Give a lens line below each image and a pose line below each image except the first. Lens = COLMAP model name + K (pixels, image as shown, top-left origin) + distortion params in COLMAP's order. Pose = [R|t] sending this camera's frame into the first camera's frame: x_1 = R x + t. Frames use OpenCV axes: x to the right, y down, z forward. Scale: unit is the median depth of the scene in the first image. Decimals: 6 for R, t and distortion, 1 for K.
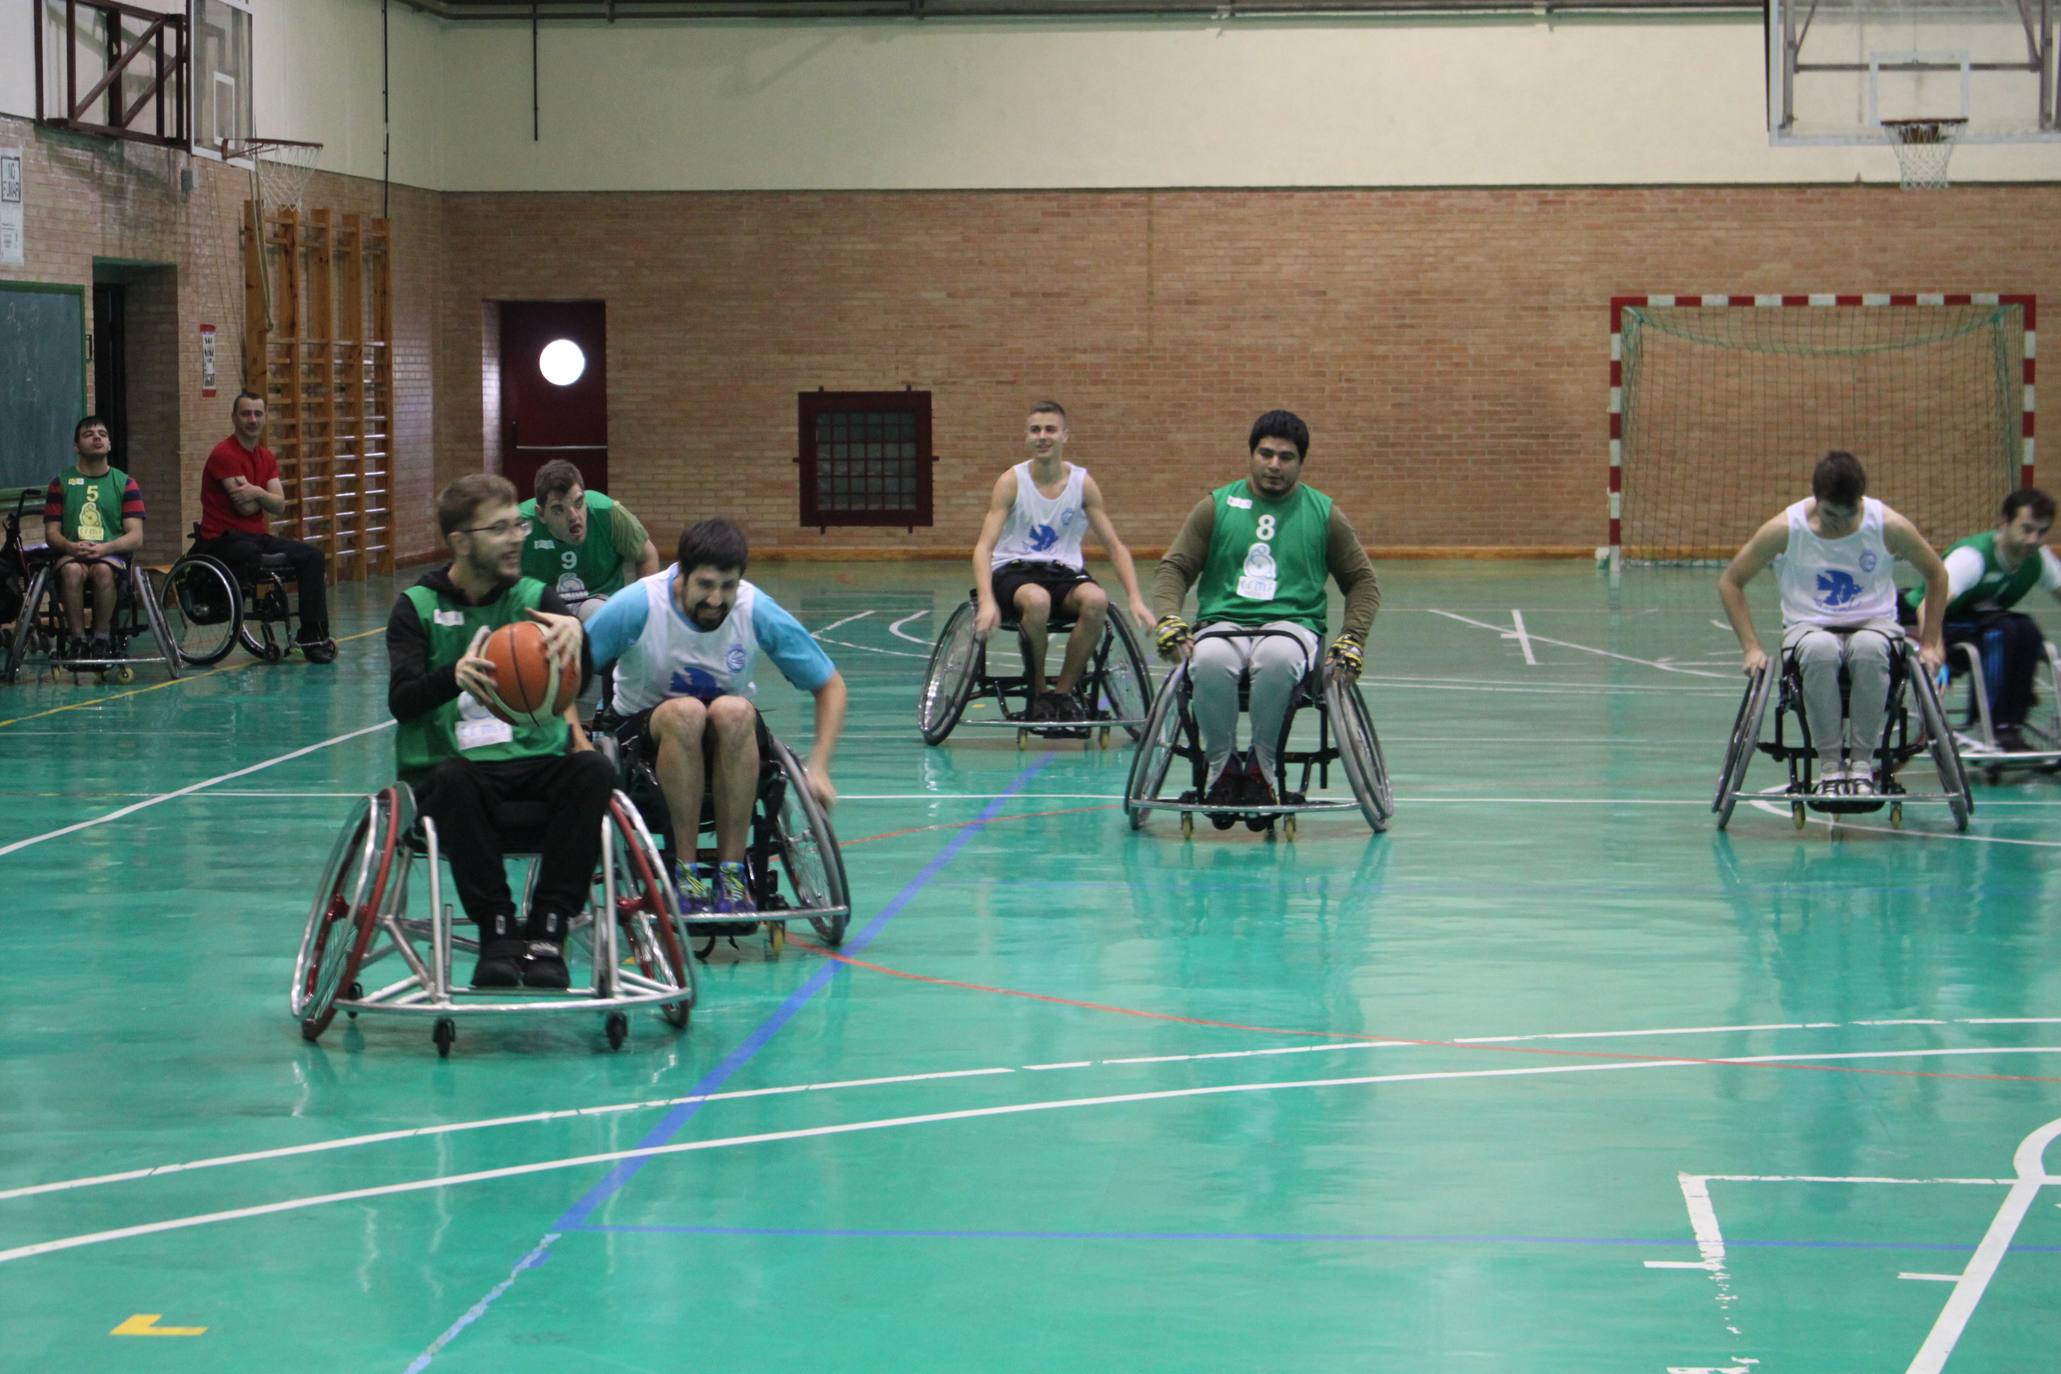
lens RADIAL K [[5275.6, 0, 967.5], [0, 5275.6, 746.5], [0, 0, 1]] dist [0.068785, 0.000000]
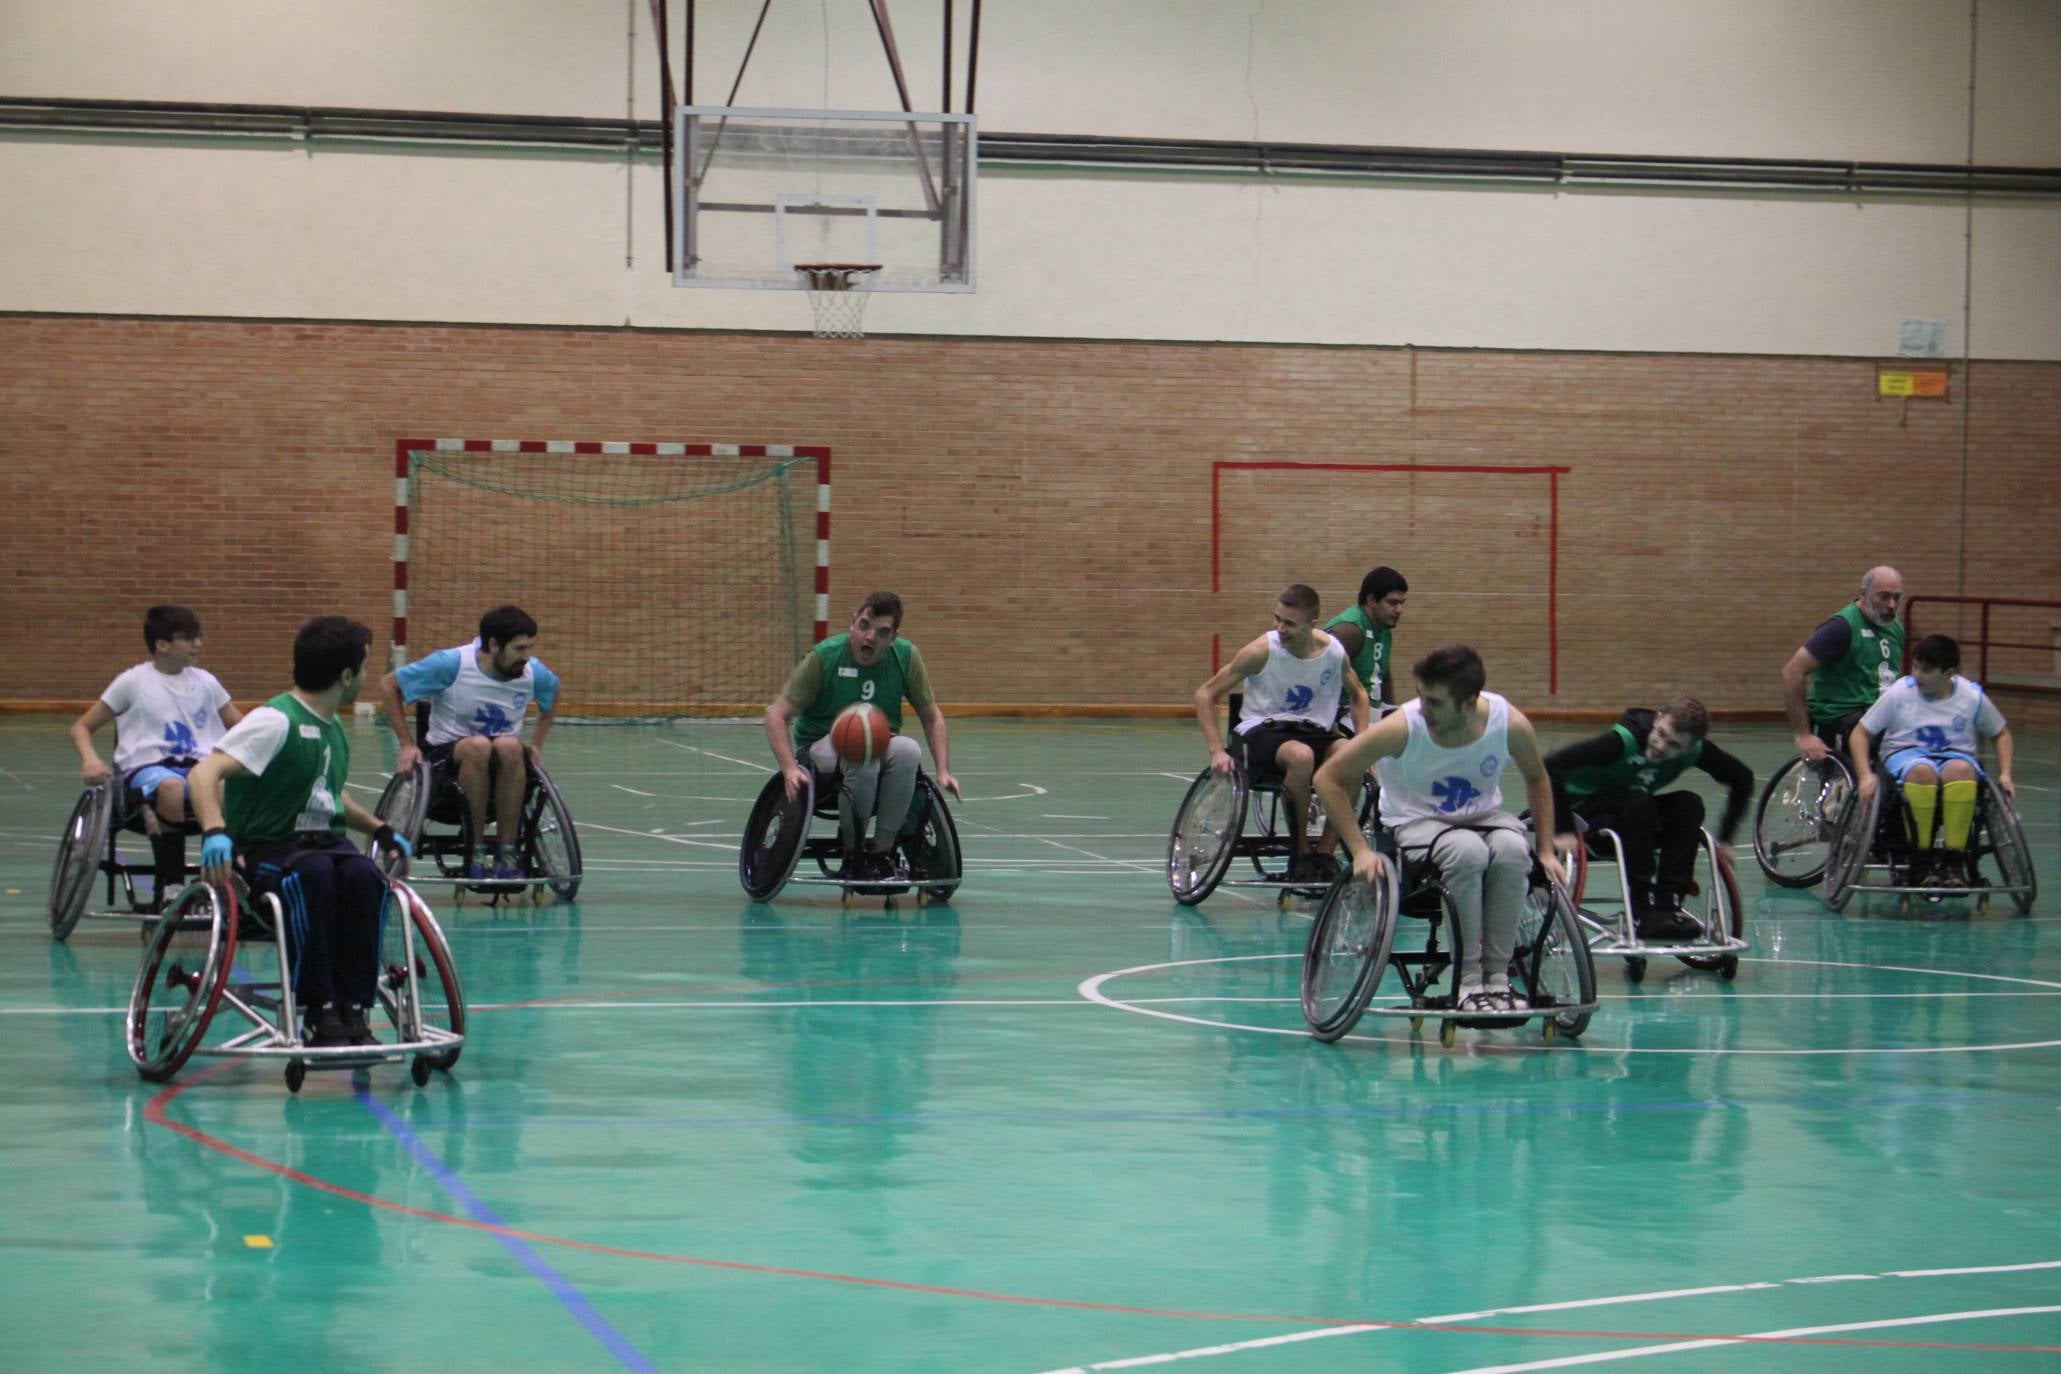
lens RADIAL K [[5275.6, 0, 1061.5], [0, 5275.6, 694.3], [0, 0, 1]] dist [0.068785, 0.000000]
pose [[0.942637, 0.006198, 0.333761, -0.080894], [0.005899, 0.999362, -0.035219, -0.005289], [-0.333766, 0.035168, 0.942000, 0.068991]]
